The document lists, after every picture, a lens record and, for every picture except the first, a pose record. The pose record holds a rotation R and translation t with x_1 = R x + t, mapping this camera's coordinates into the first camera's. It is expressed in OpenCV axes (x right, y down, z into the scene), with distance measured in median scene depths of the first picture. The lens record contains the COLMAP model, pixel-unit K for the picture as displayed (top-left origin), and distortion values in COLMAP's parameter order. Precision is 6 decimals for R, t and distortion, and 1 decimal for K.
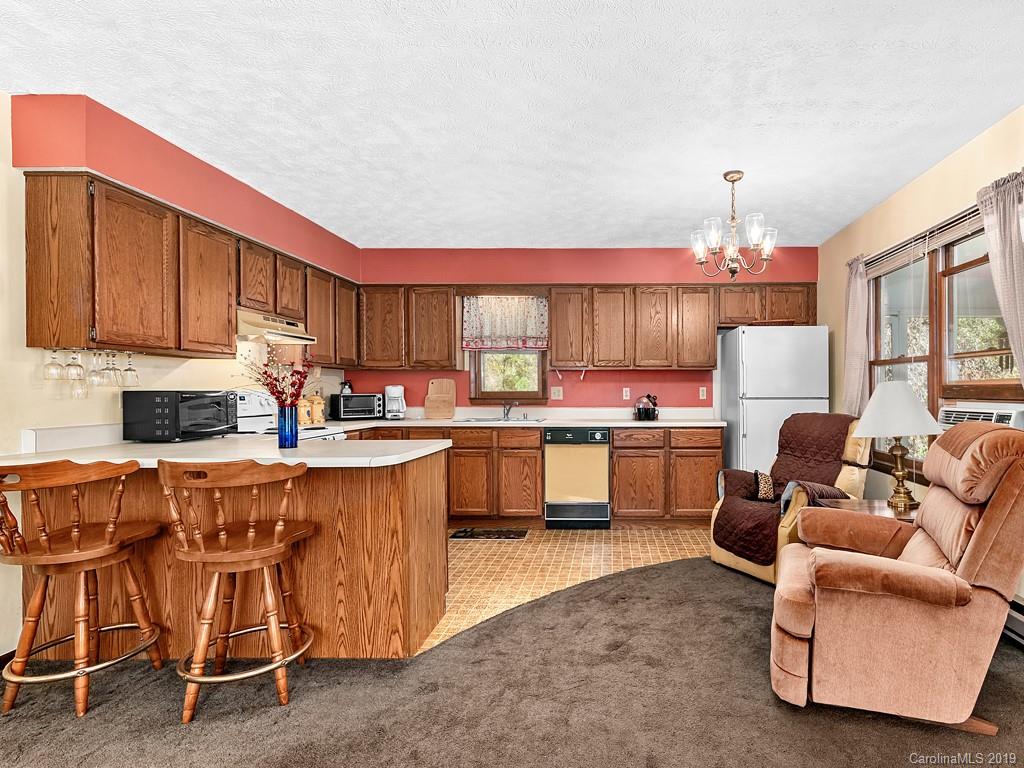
lens RADIAL K [[515.0, 0, 512.0], [0, 515.0, 384.0], [0, 0, 1]] dist [0.001108, 0.000059]
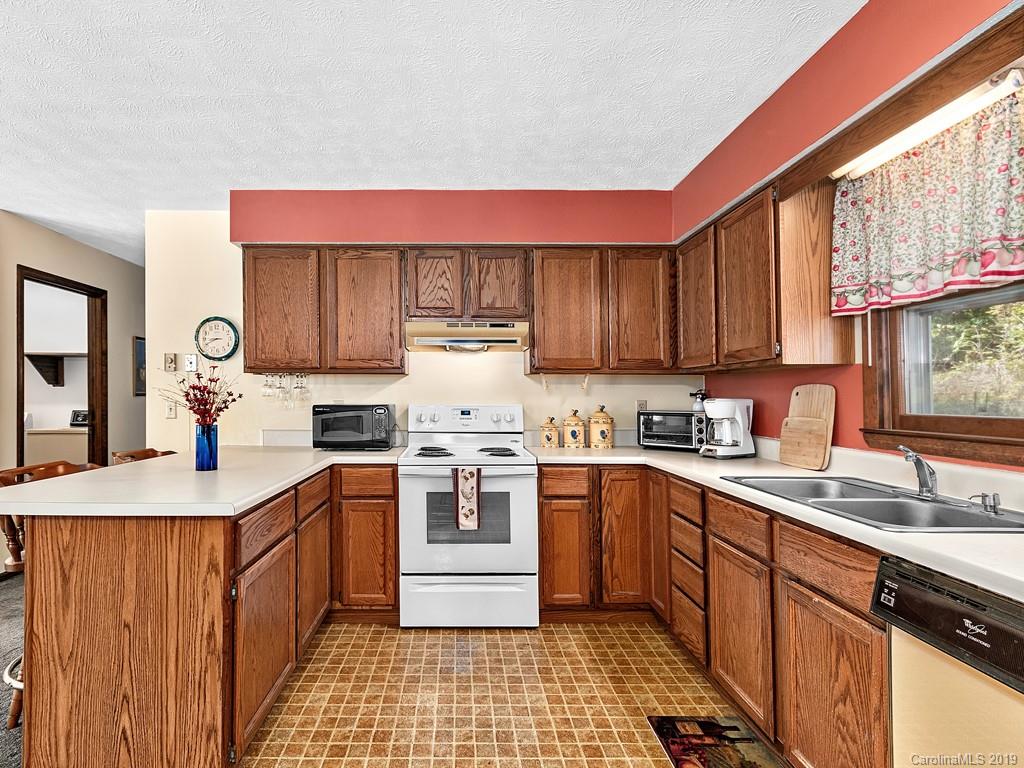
lens RADIAL K [[457.1, 0, 511.9], [0, 457.1, 391.7], [0, 0, 1]] dist [-0.000863, -0.000084]
pose [[0.204286, -0.007494, -0.978882, 0.297393], [0.008737, 0.999945, -0.005832, -0.004908], [0.978872, -0.007361, 0.204341, 0.862867]]
